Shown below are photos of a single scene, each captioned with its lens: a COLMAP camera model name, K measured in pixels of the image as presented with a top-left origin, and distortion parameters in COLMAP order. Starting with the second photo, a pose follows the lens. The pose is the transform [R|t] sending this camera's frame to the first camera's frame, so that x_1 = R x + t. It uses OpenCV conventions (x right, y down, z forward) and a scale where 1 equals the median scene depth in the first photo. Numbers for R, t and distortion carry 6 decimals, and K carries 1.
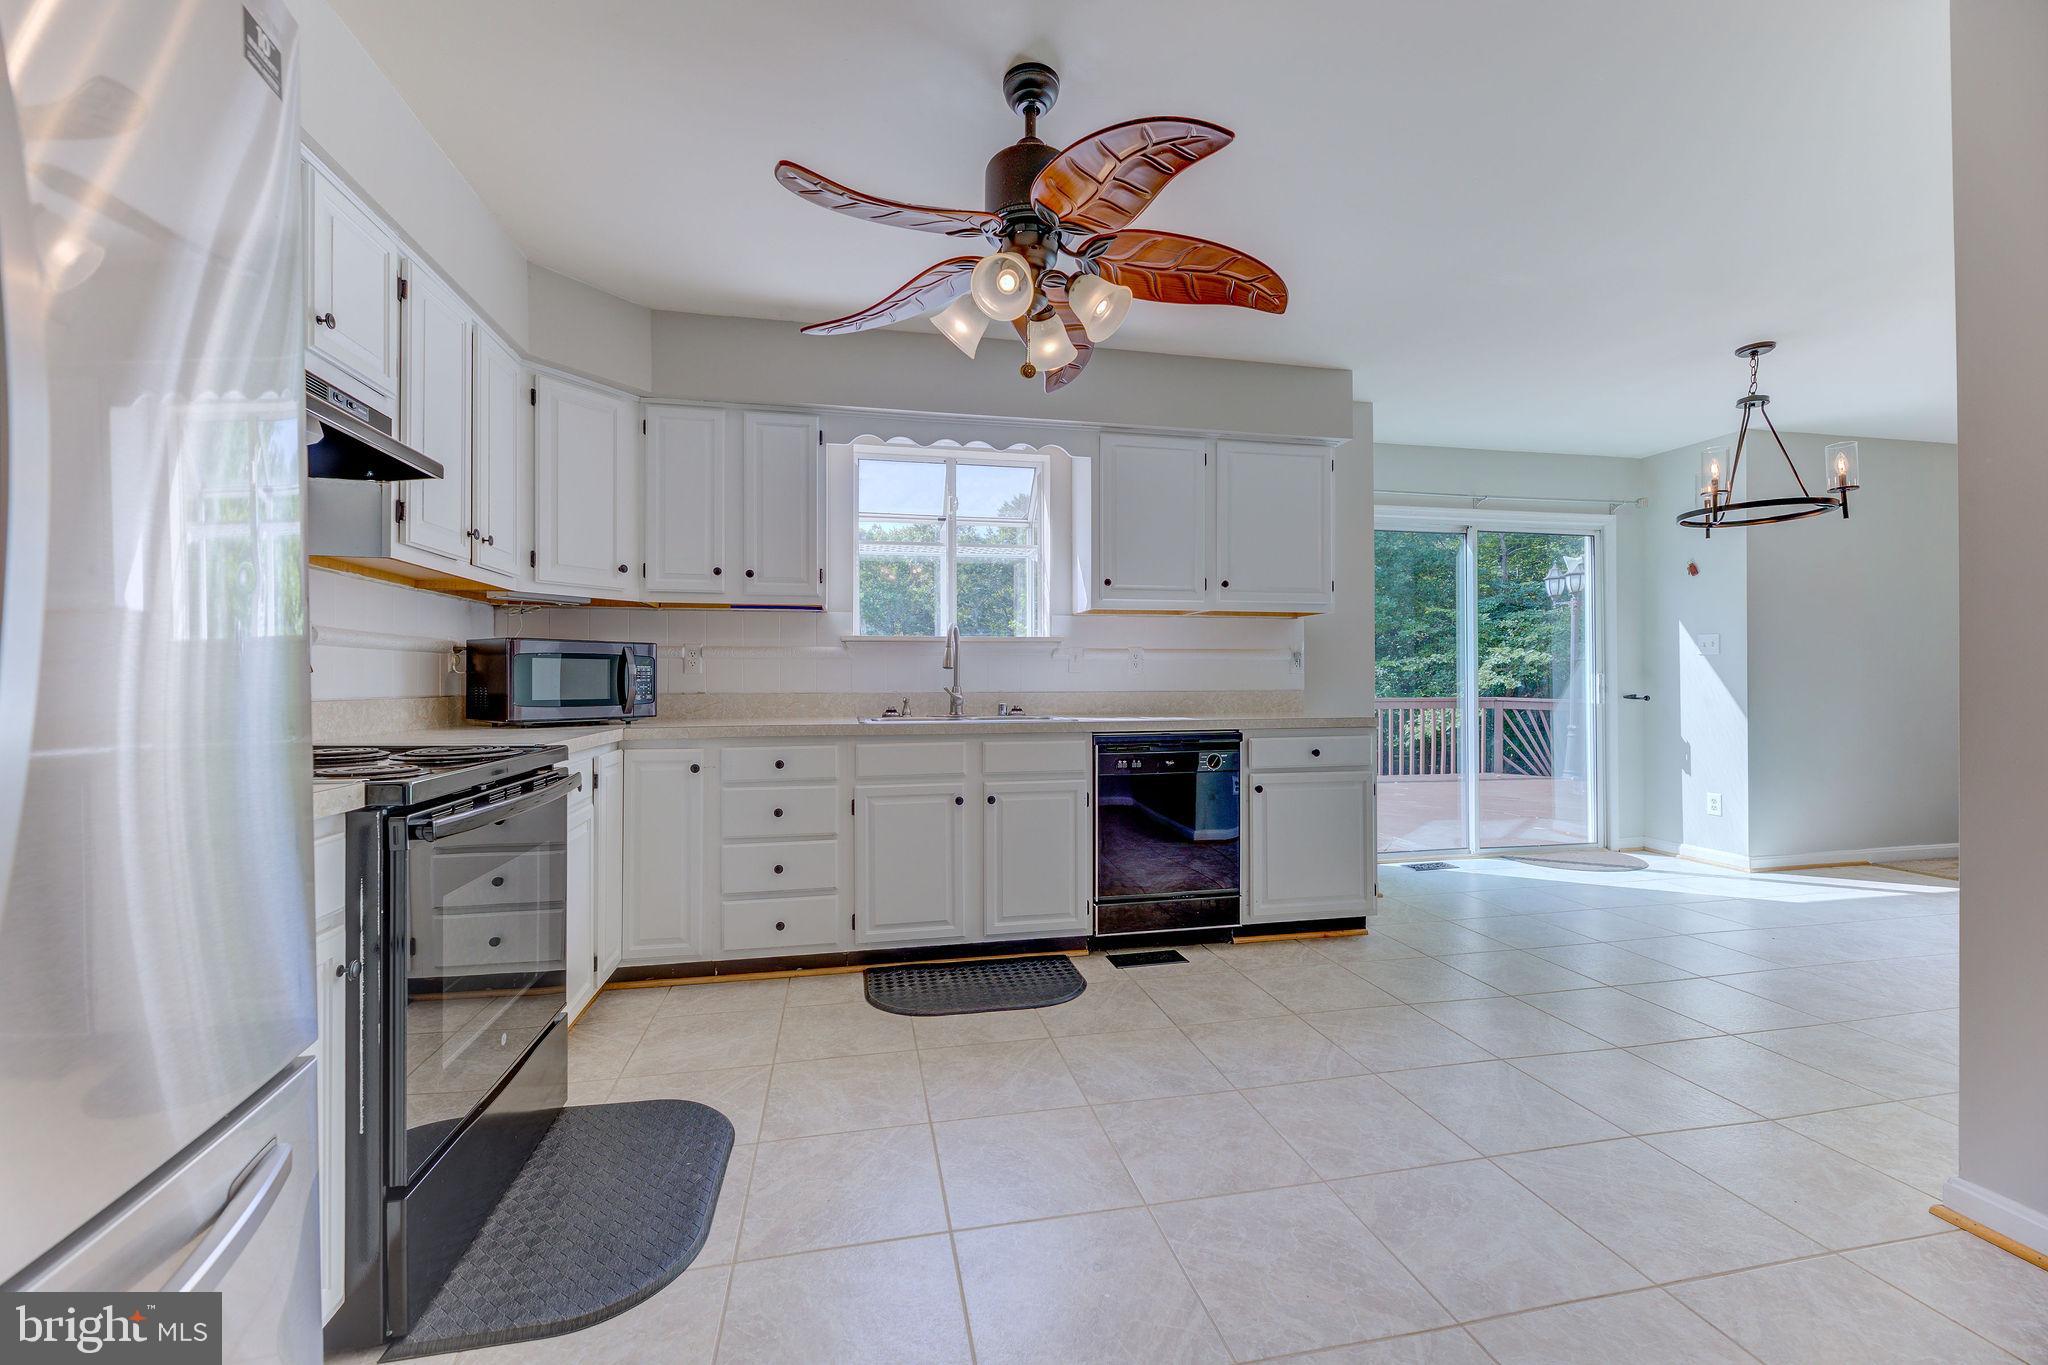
lens RADIAL K [[827.7, 0, 1018.8], [0, 827.7, 680.7], [0, 0, 1]] dist [0.001815, -0.000086]
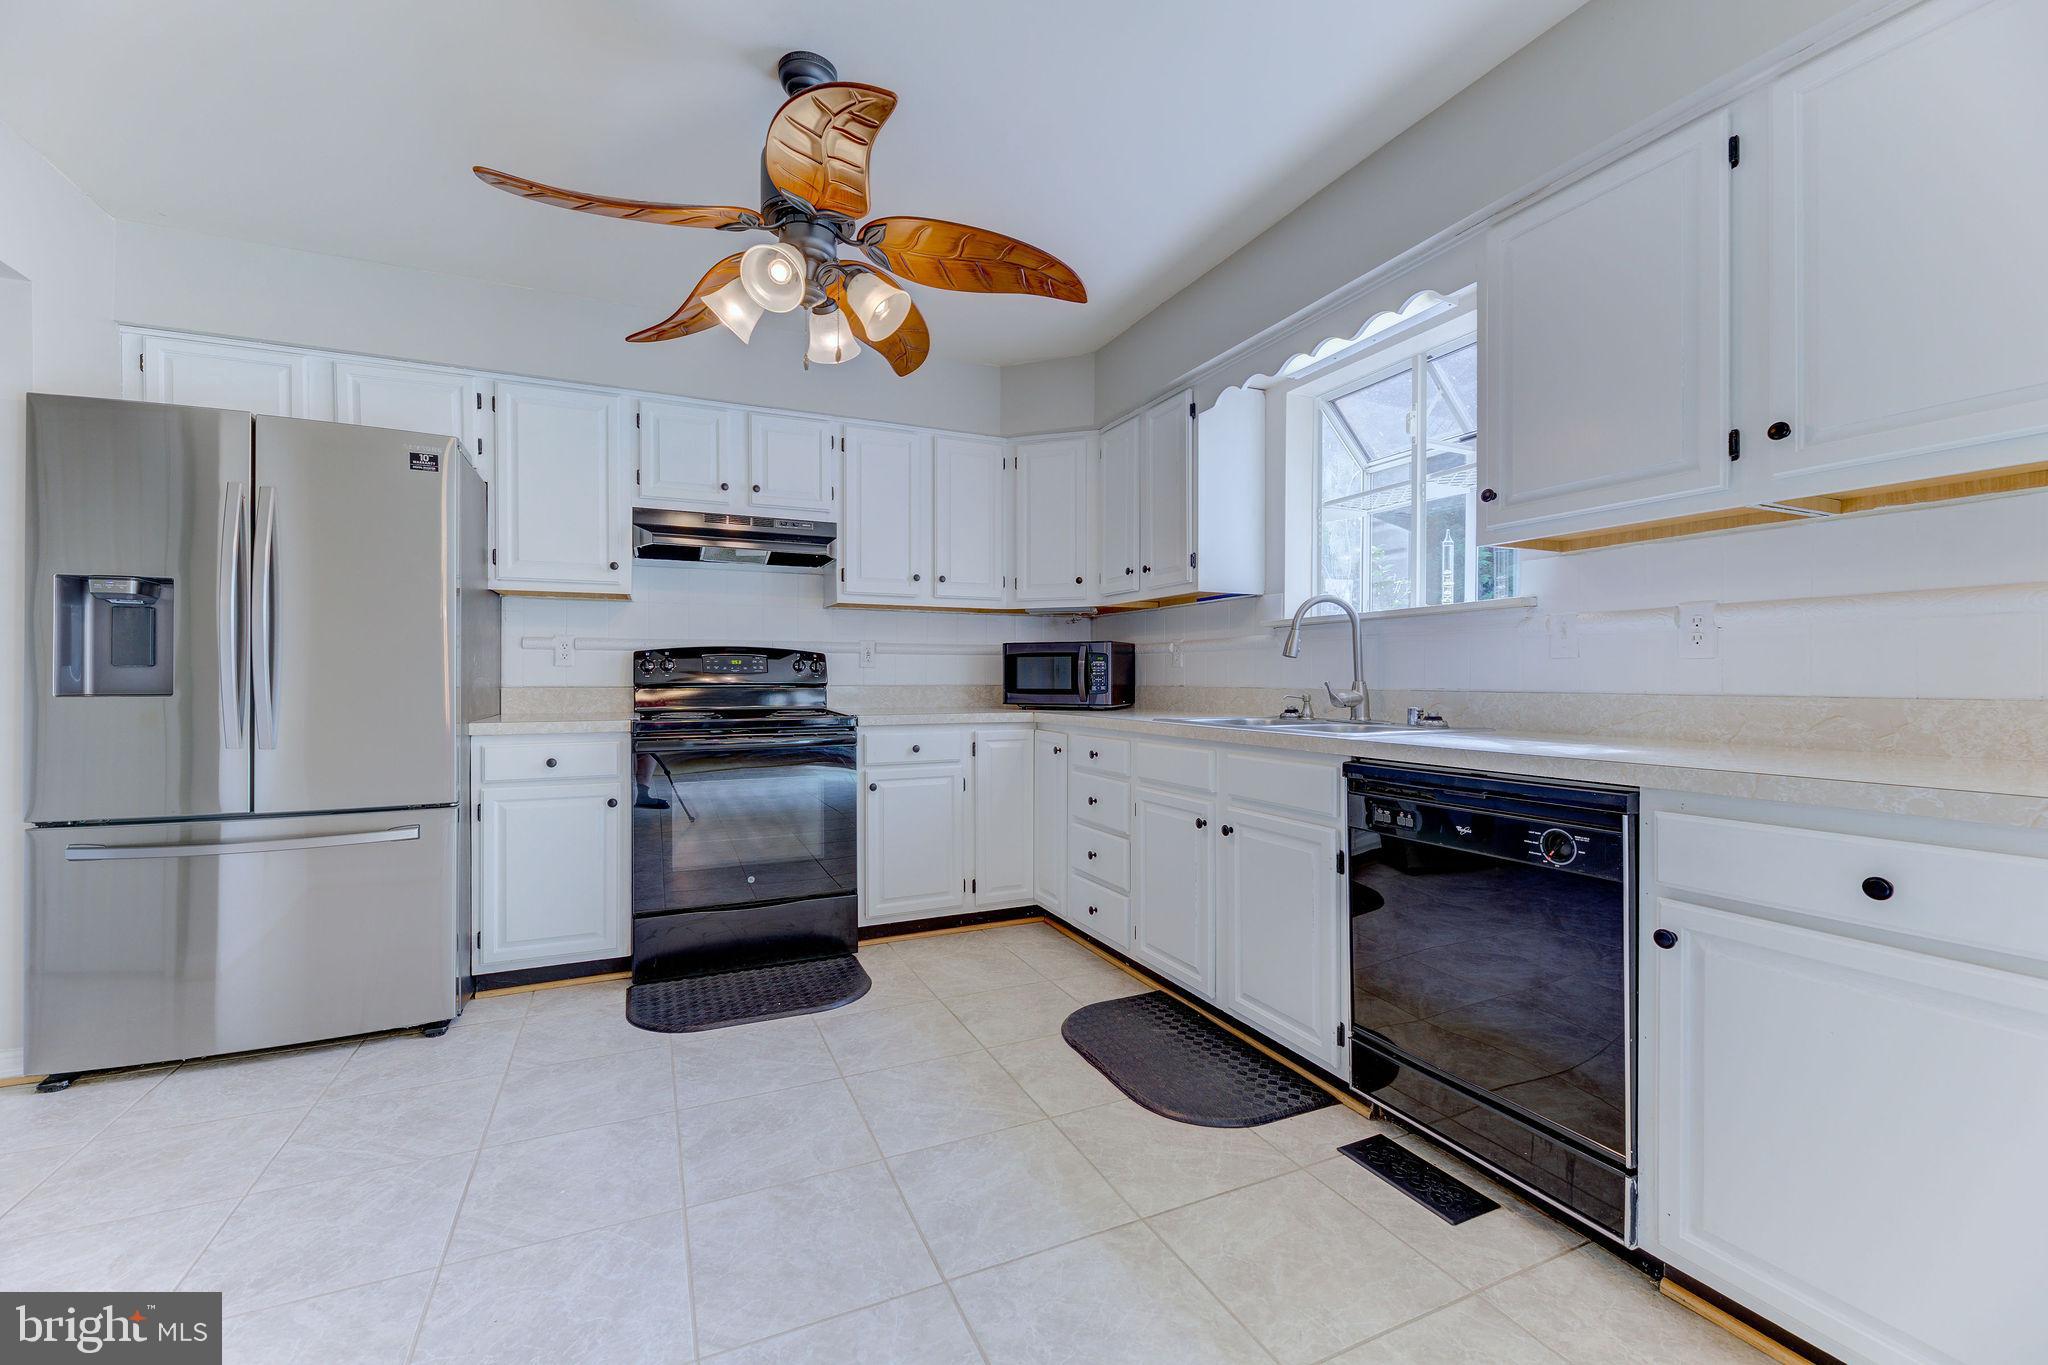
lens RADIAL K [[818.2, 0, 1015.4], [0, 818.2, 684.0], [0, 0, 1]] dist [0.002139, -0.002697]
pose [[0.222585, 0.008134, -0.974879, 0.663461], [-0.001736, 0.999967, 0.007946, 0.004628], [0.974912, -0.000076, 0.222592, 0.657628]]
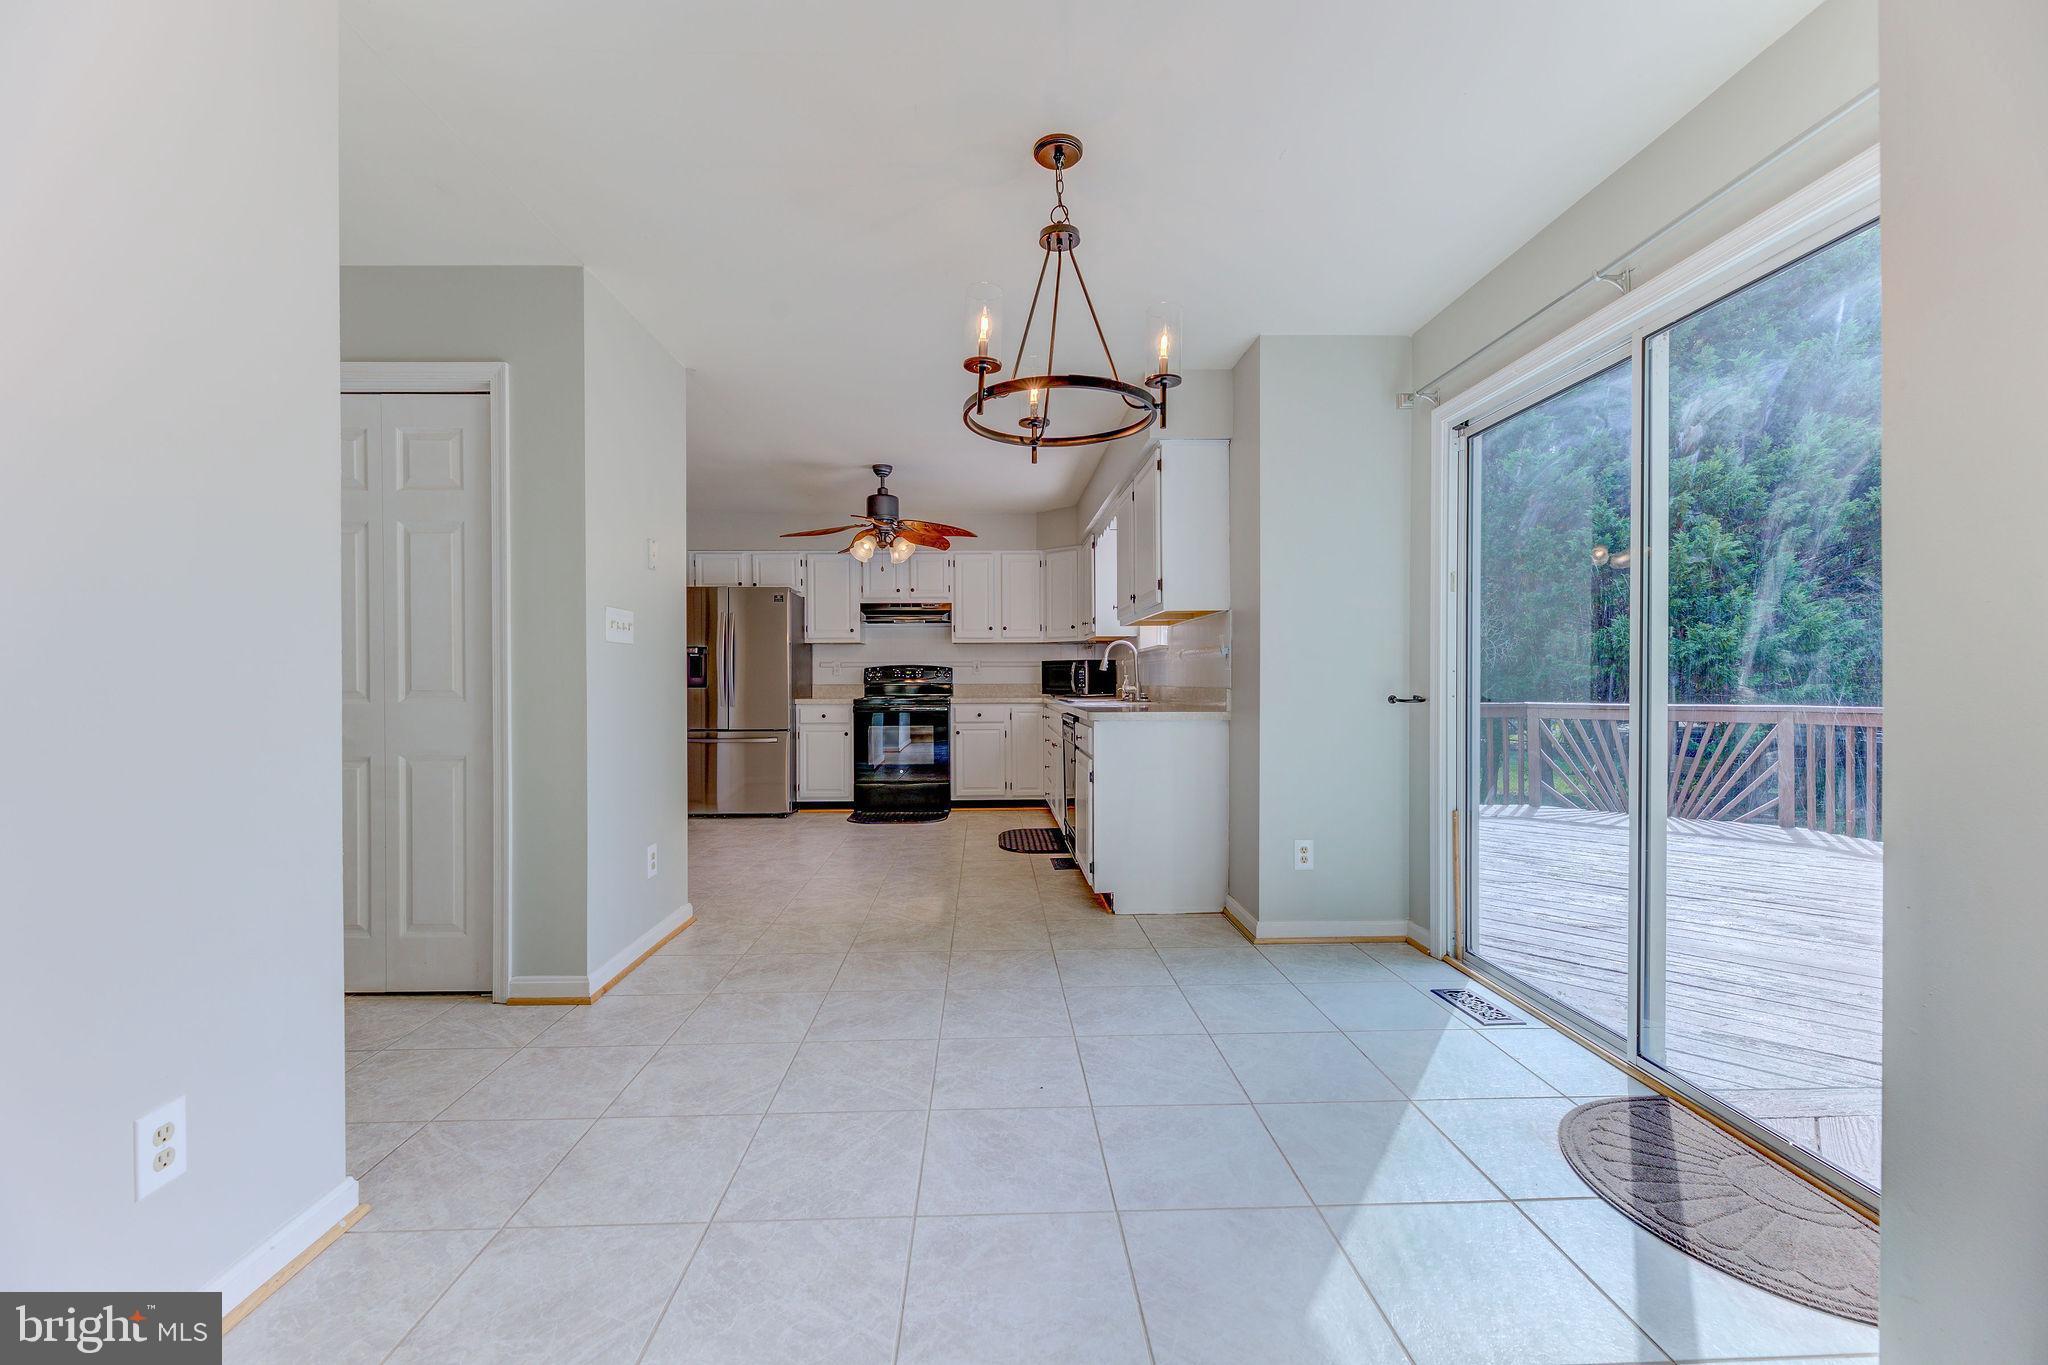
lens RADIAL K [[811.6, 0, 993.1], [0, 811.6, 684.4], [0, 0, 1]] dist [-0.000115, -0.000138]
pose [[-0.194871, 0.008025, -0.980796, 1.694269], [0.003115, 0.999967, 0.007563, 0.000439], [0.980824, -0.001581, -0.194889, 1.221772]]
